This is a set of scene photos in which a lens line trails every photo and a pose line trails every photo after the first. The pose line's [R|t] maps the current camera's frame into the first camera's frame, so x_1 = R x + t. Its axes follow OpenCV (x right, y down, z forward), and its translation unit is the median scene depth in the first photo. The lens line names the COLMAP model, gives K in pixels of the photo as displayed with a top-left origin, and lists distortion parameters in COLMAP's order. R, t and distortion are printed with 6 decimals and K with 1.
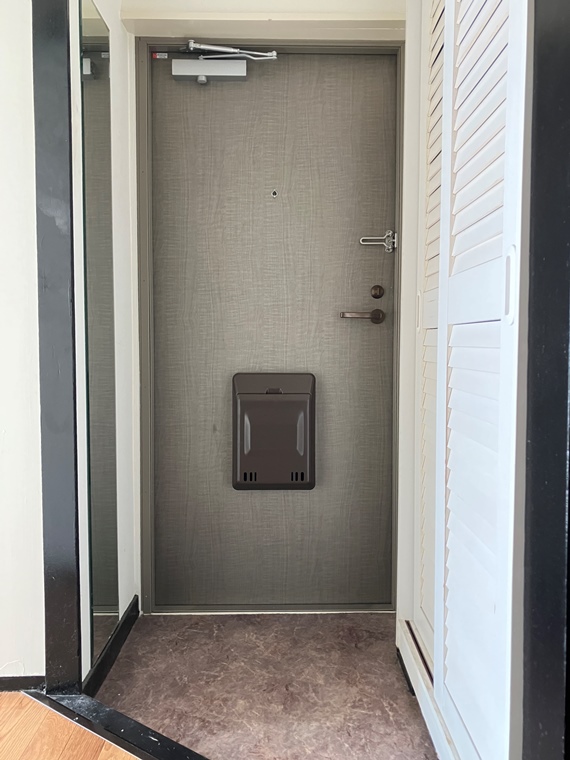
lens RADIAL K [[623.8, 0, 285.6], [0, 623.8, 379.4], [0, 0, 1]] dist [0.009494, 0.000636]
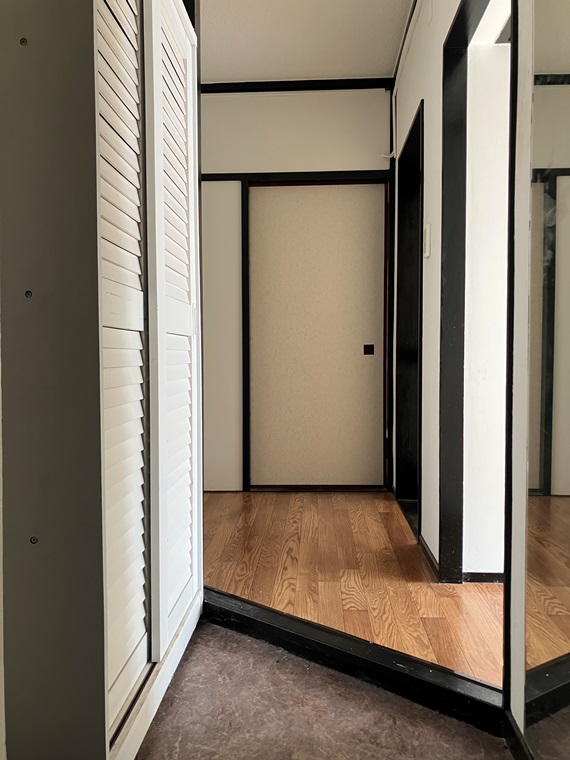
lens RADIAL K [[623.8, 0, 285.1], [0, 623.8, 380.2], [0, 0, 1]] dist [0.009494, 0.000636]
pose [[-0.998336, 0.003666, 0.057555, -0.049382], [0.009536, 0.994734, 0.102049, -0.100895], [-0.056877, 0.102428, -0.993113, 1.925670]]
